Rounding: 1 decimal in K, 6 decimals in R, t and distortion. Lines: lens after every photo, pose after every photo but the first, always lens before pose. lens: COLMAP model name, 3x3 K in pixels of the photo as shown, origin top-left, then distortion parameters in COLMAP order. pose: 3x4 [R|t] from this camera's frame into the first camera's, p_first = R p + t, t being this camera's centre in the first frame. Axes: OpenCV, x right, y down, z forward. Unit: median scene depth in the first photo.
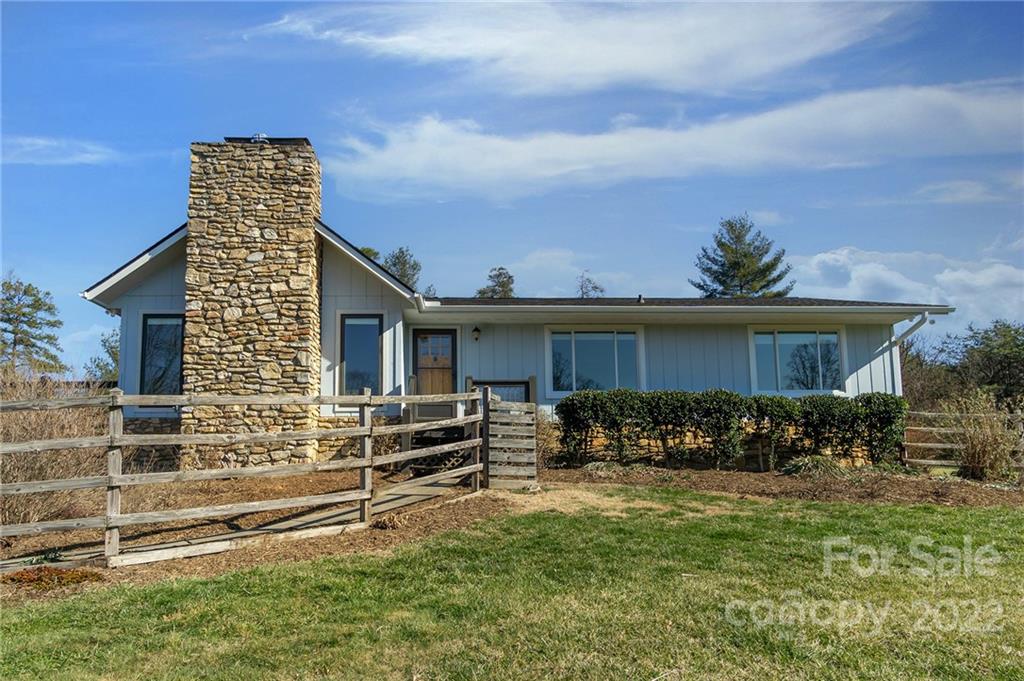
lens RADIAL K [[495.0, 0, 484.7], [0, 495.0, 397.0], [0, 0, 1]] dist [-0.002637, -0.000393]
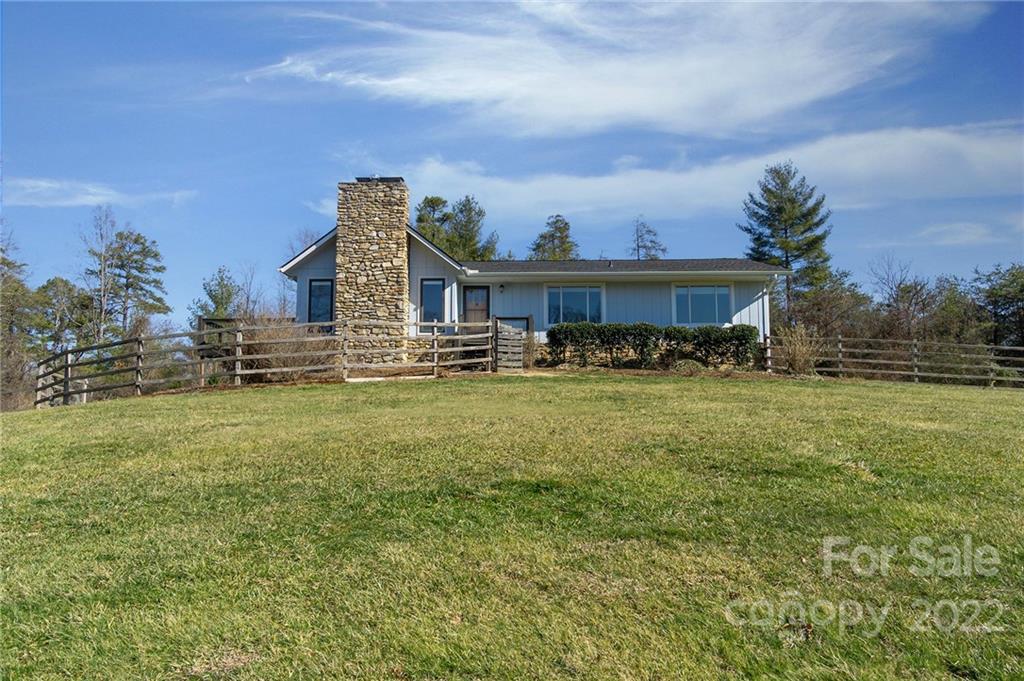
lens RADIAL K [[541.7, 0, 509.8], [0, 541.7, 340.5], [0, 0, 1]] dist [-0.002106, 0.000233]
pose [[0.995198, 0.003318, -0.097831, 0.204028], [-0.003096, 0.999992, 0.002421, 0.042471], [0.097838, -0.002107, 0.995200, -0.849160]]
